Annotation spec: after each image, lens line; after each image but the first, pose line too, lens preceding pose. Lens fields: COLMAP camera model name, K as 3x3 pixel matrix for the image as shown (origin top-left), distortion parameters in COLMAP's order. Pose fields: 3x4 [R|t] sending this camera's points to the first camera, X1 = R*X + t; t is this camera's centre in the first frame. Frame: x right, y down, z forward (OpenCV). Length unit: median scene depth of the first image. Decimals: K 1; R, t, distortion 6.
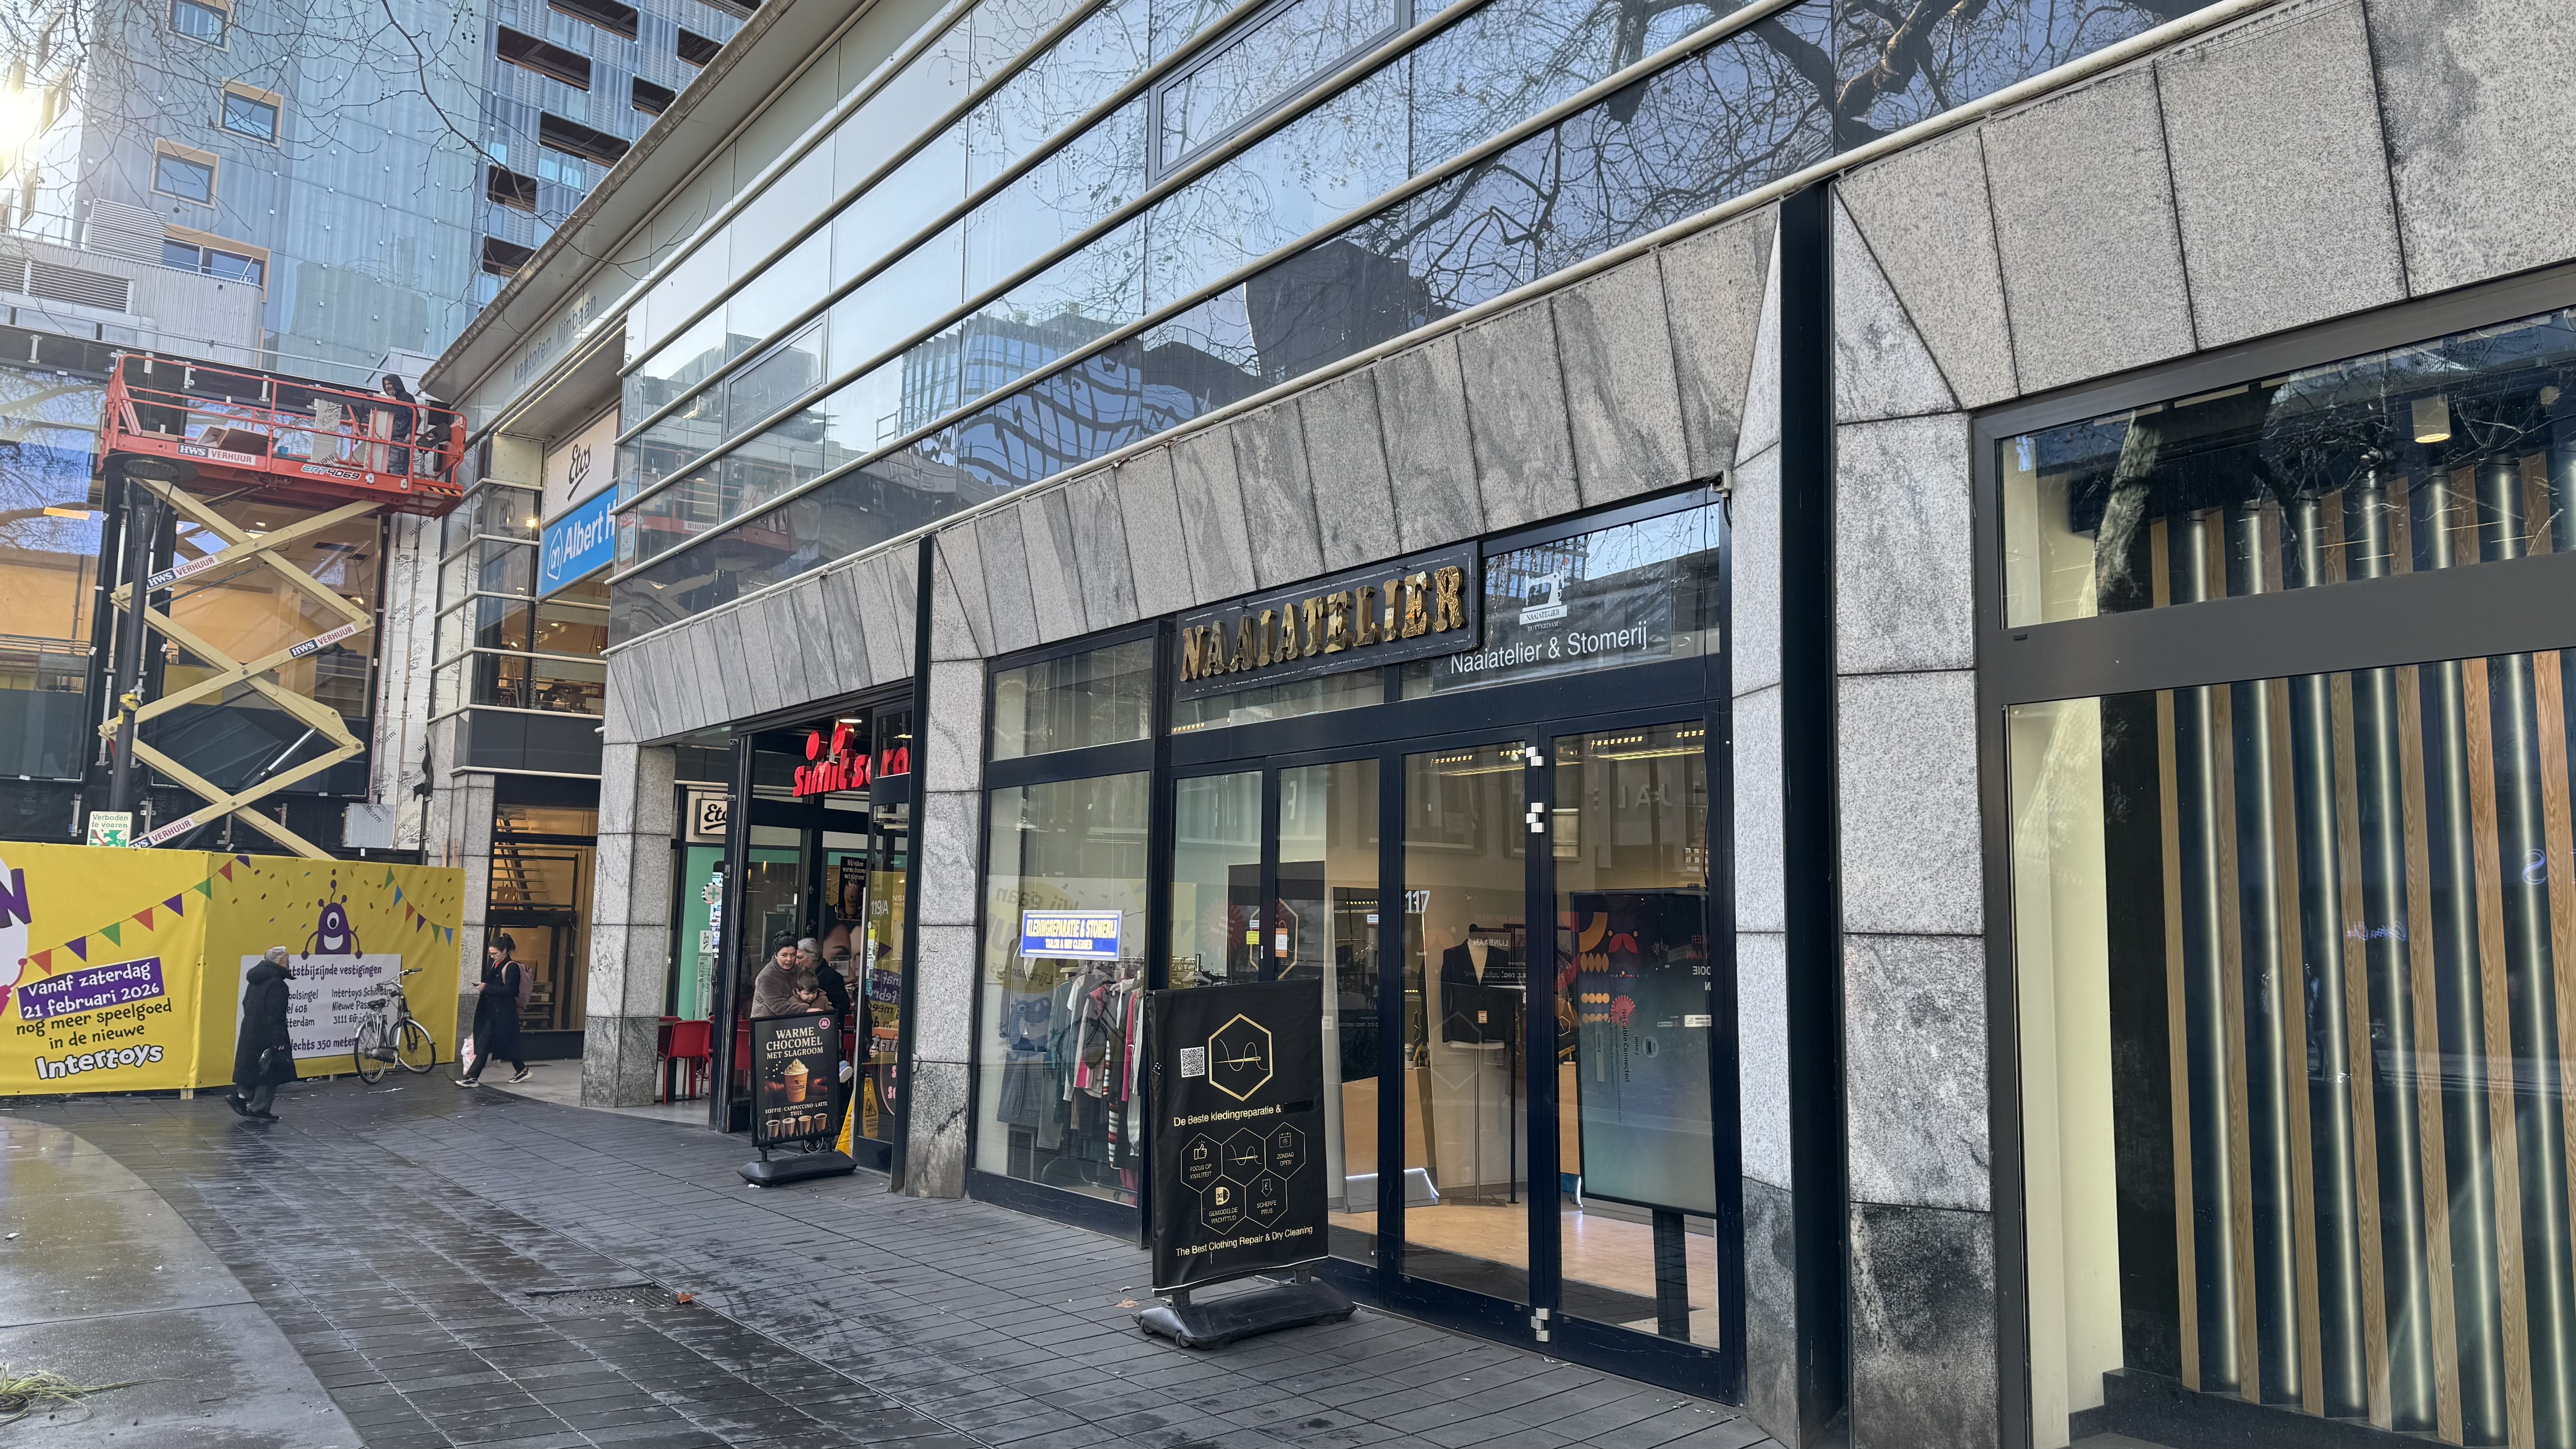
lens RADIAL K [[1813.7, 0, 1288.0], [0, 1813.7, 724.5], [0, 0, 1]] dist [0.154491, -0.250734]
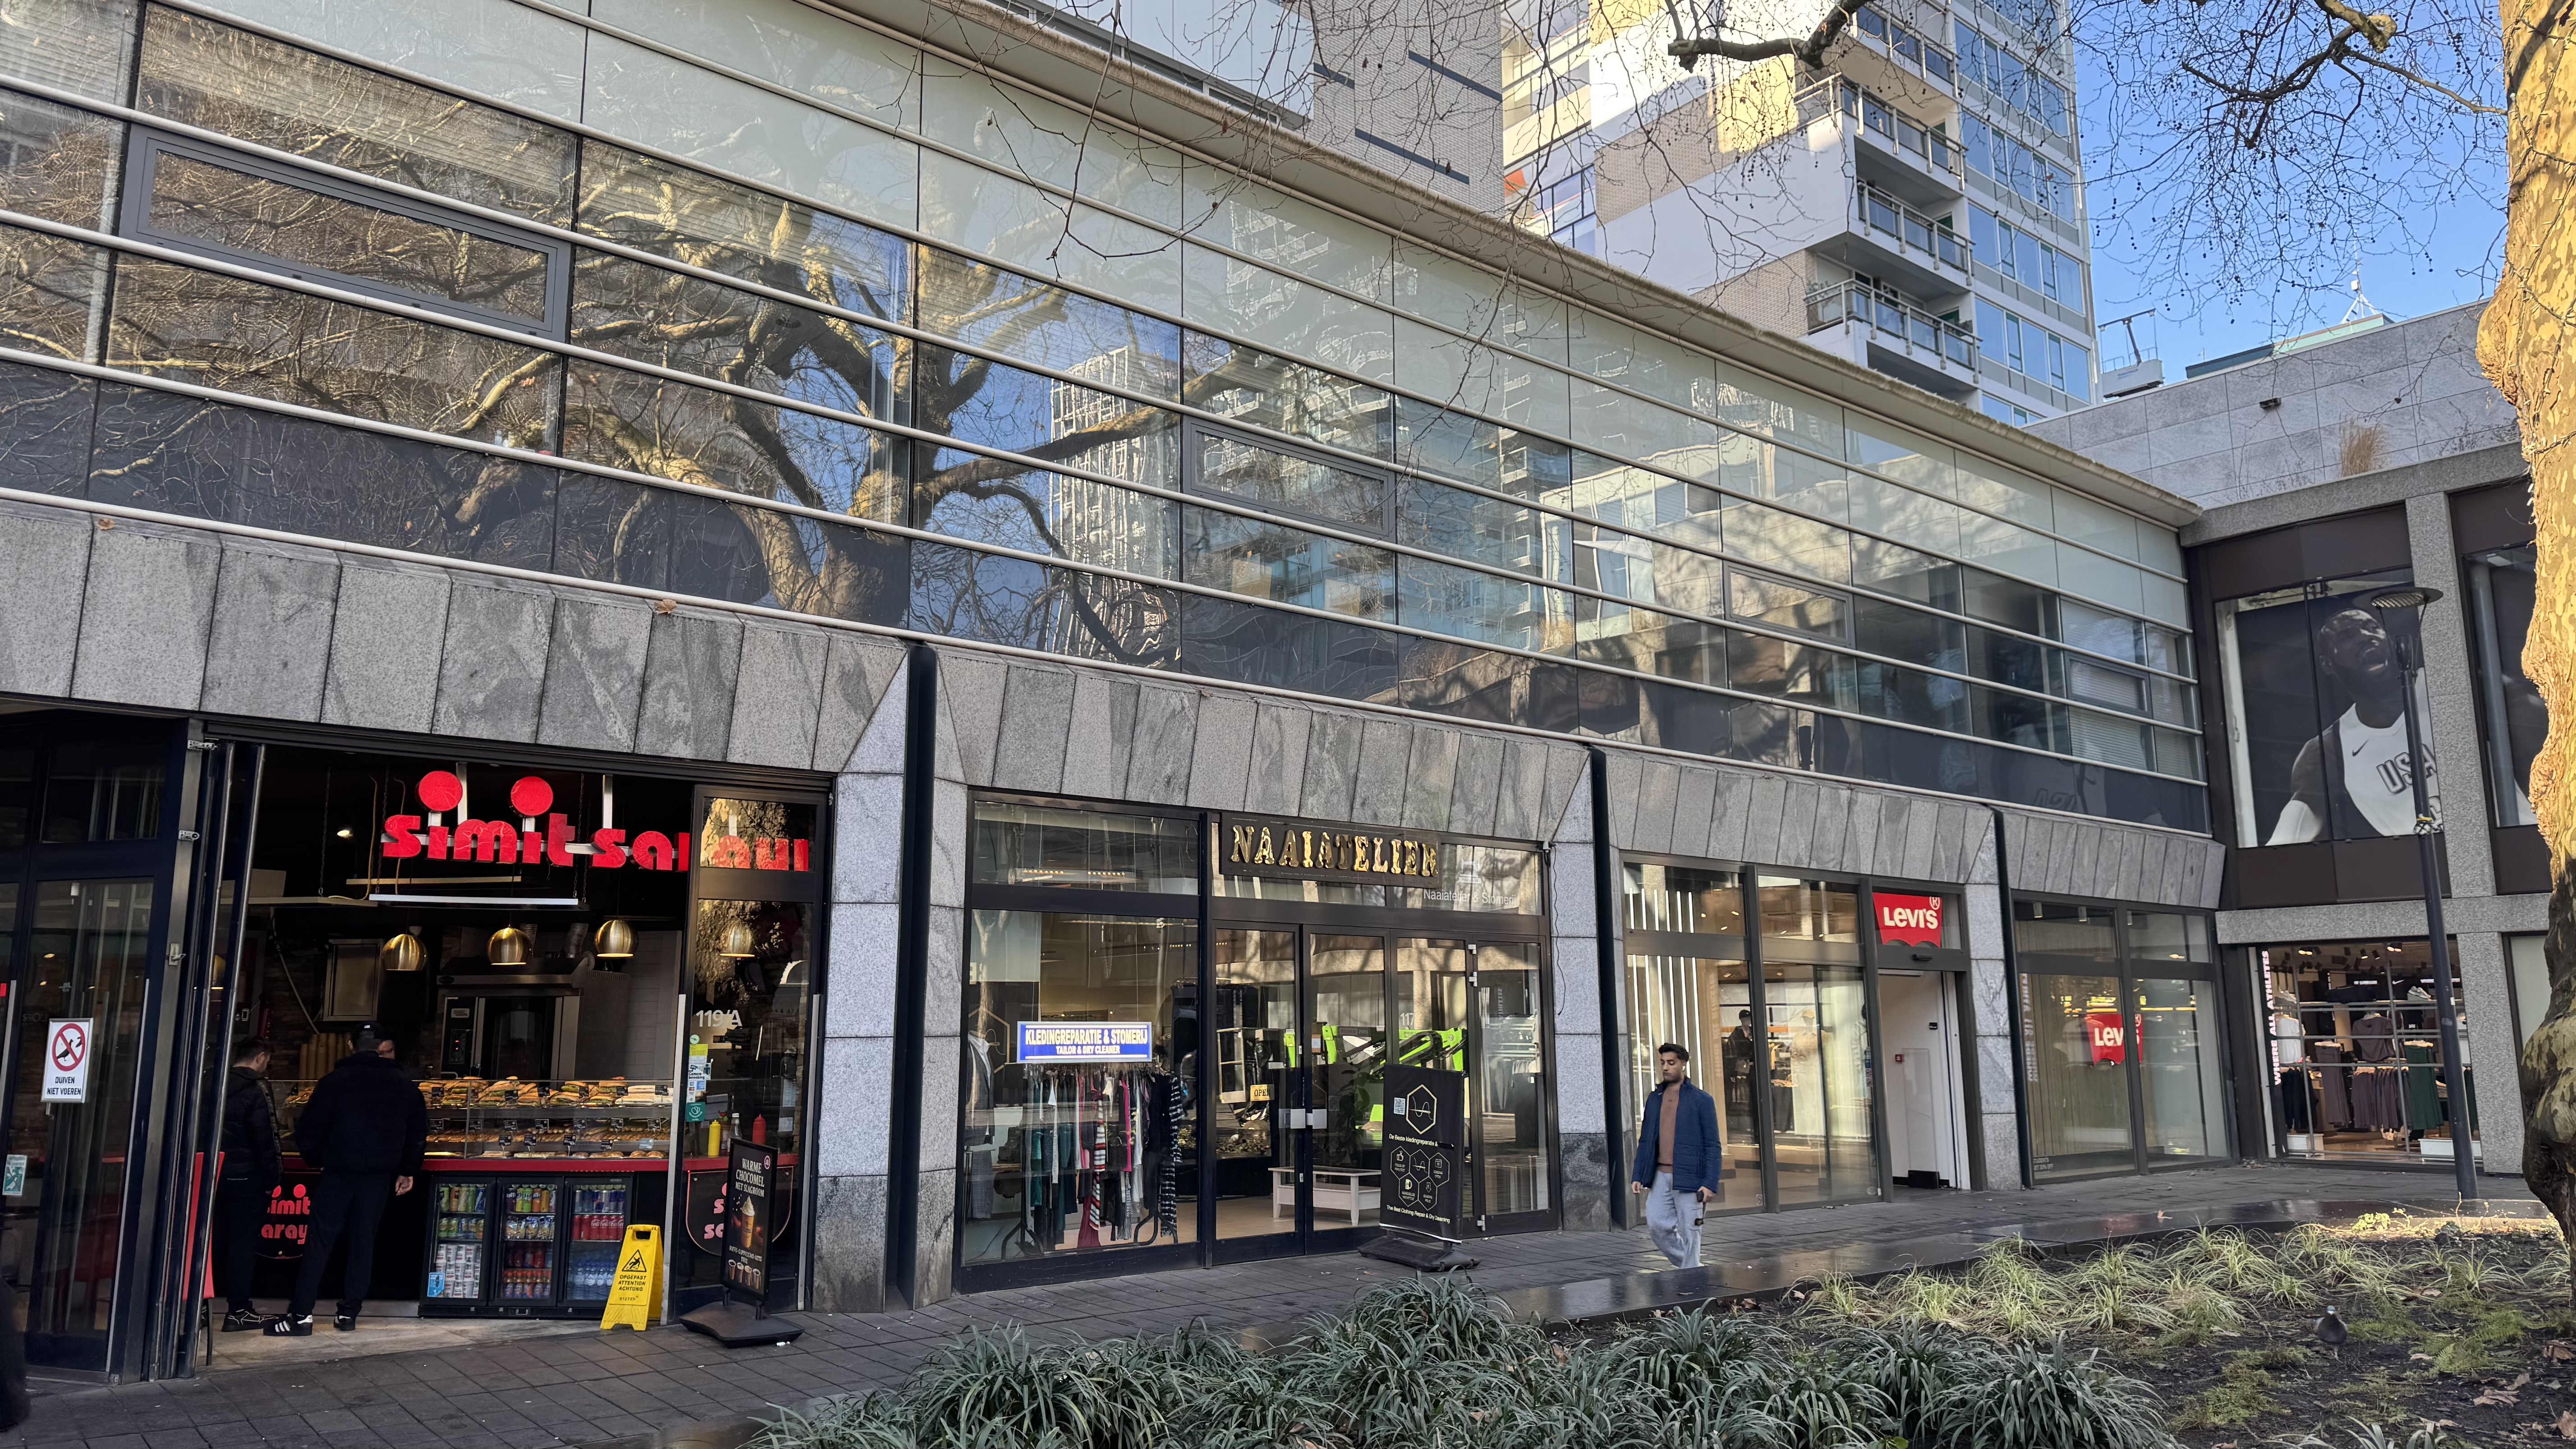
lens RADIAL K [[1813.7, 0, 1288.0], [0, 1813.7, 724.5], [0, 0, 1]] dist [0.154491, -0.250734]
pose [[-0.079695, 0.163990, 0.983237, -1.483415], [-0.104903, 0.979518, -0.171872, 0.112070], [-0.991284, -0.116842, -0.060860, 1.050023]]
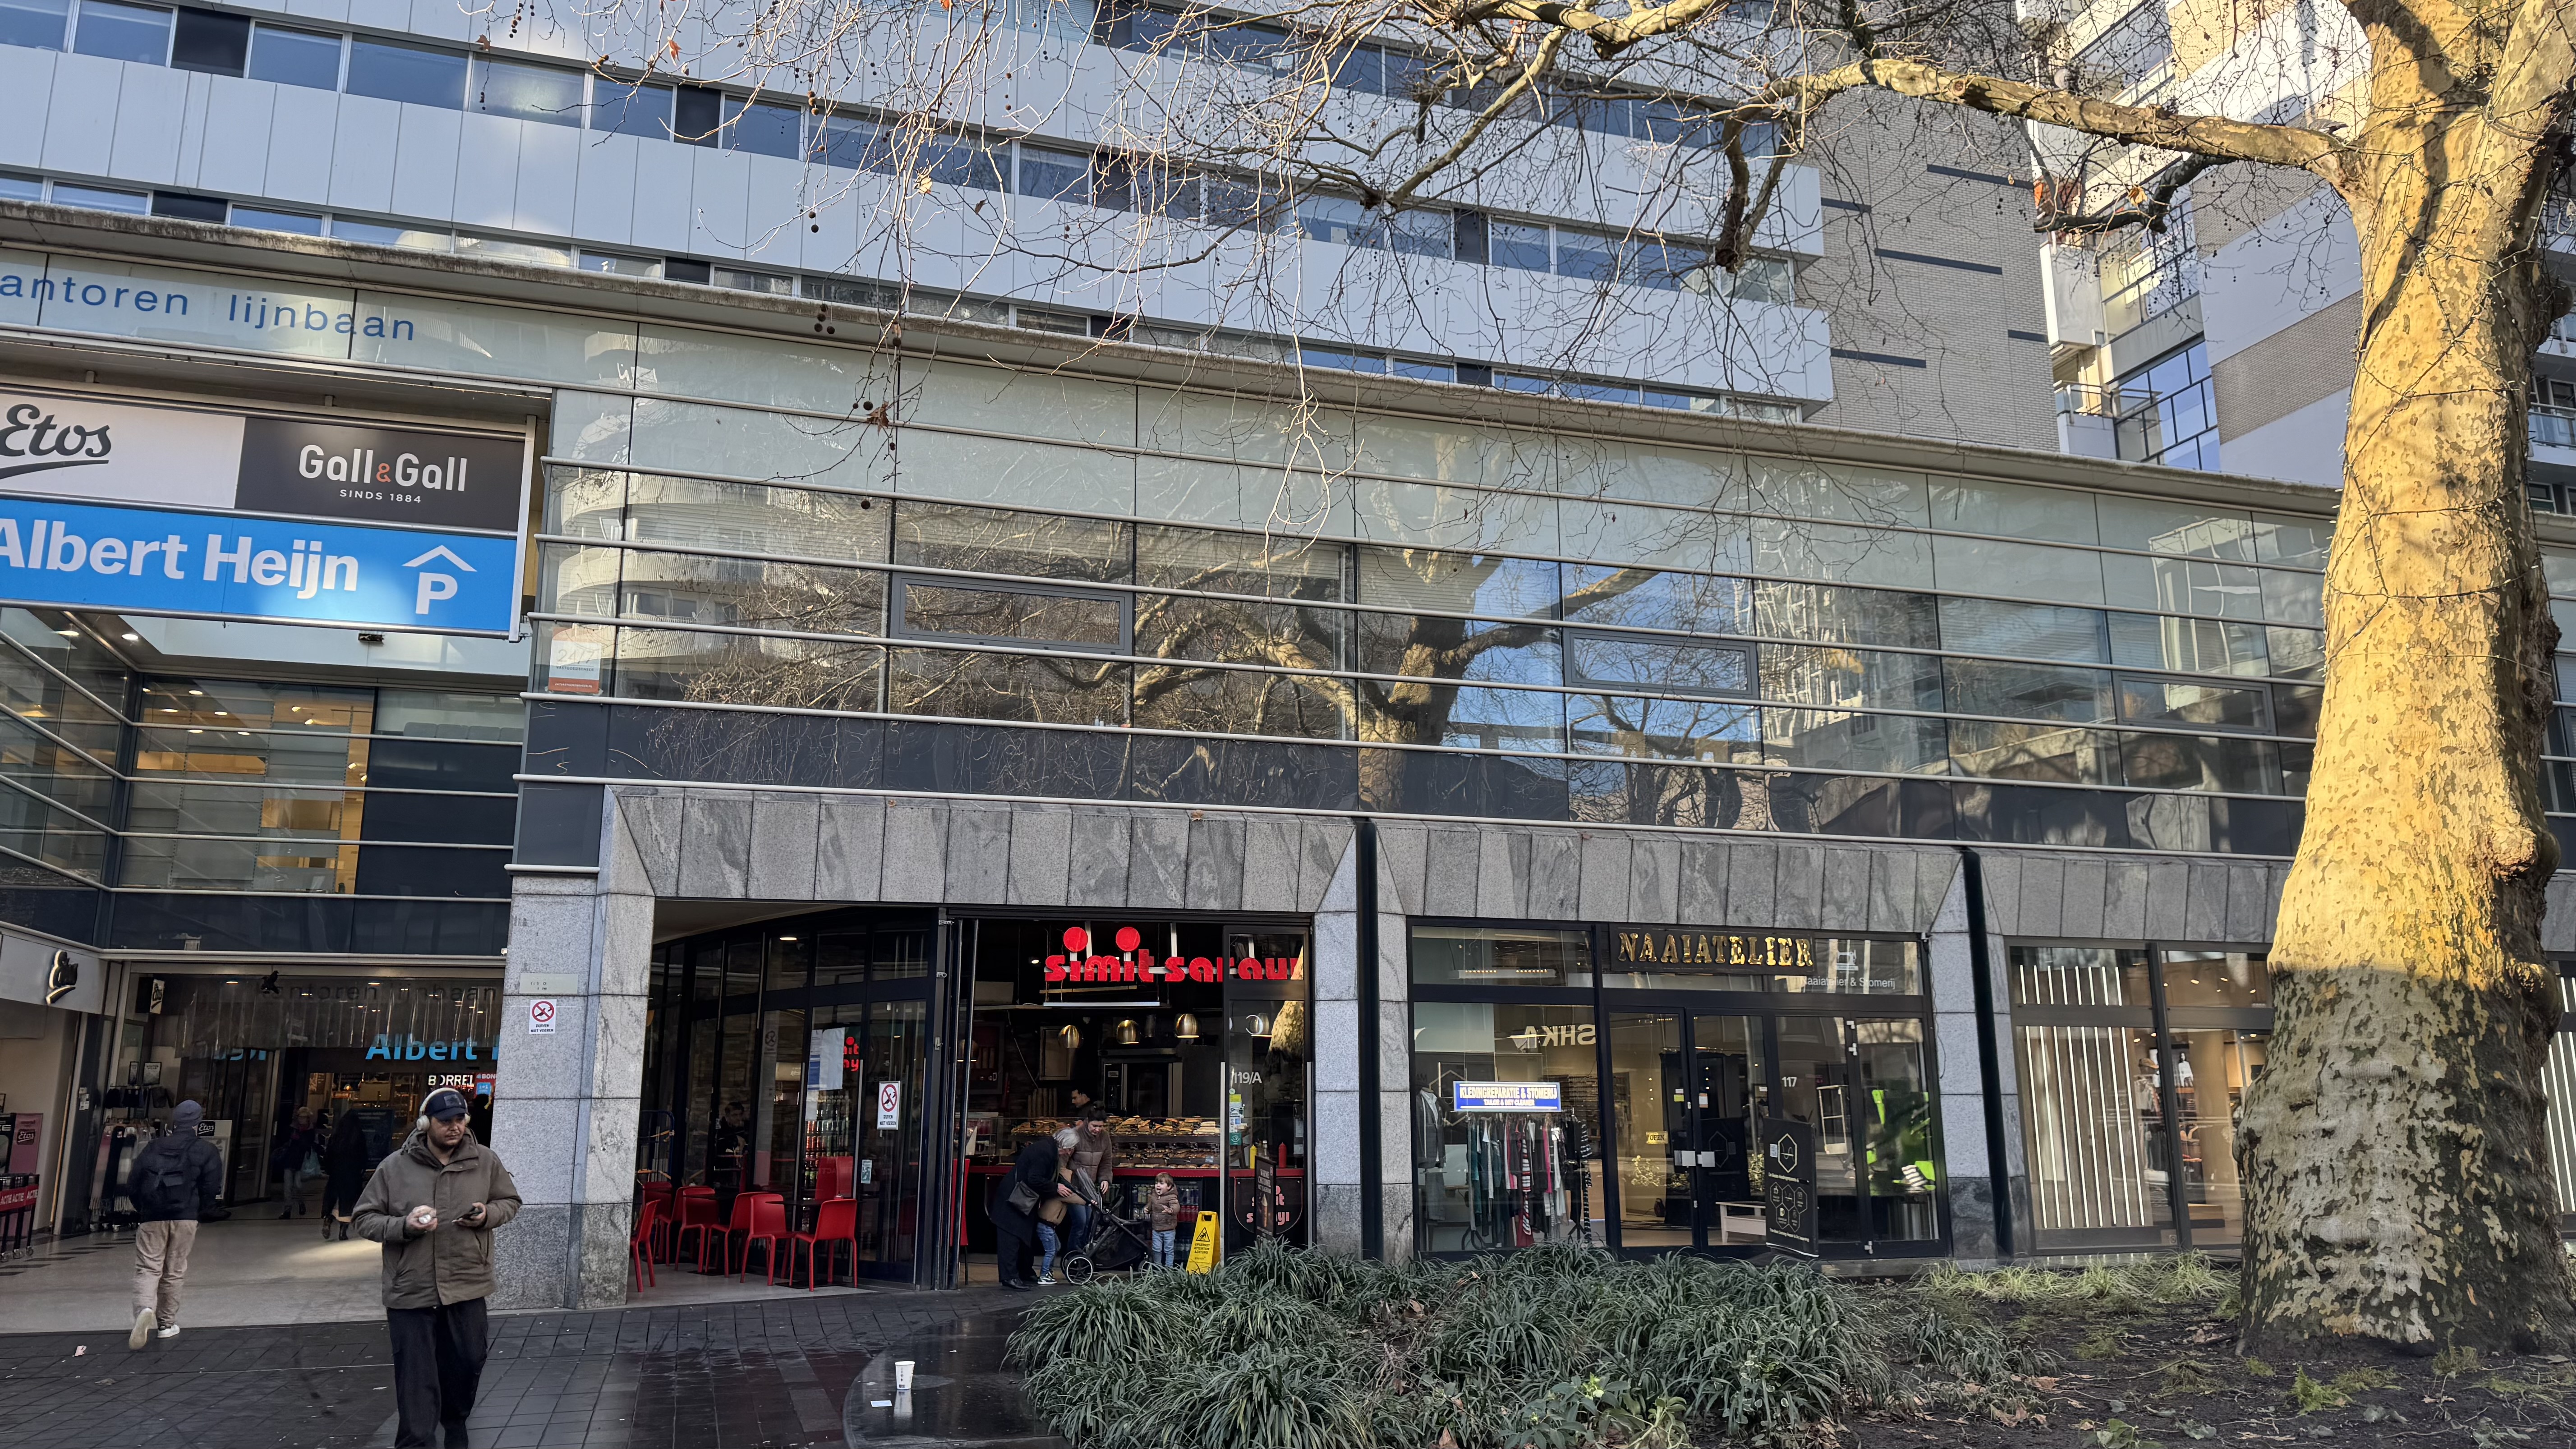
lens RADIAL K [[1813.7, 0, 1288.0], [0, 1813.7, 724.5], [0, 0, 1]] dist [0.154491, -0.250734]
pose [[0.306141, 0.185182, 0.933801, -1.991922], [-0.097702, 0.981830, -0.162676, 0.078744], [-0.946959, -0.041433, 0.318672, 0.724192]]
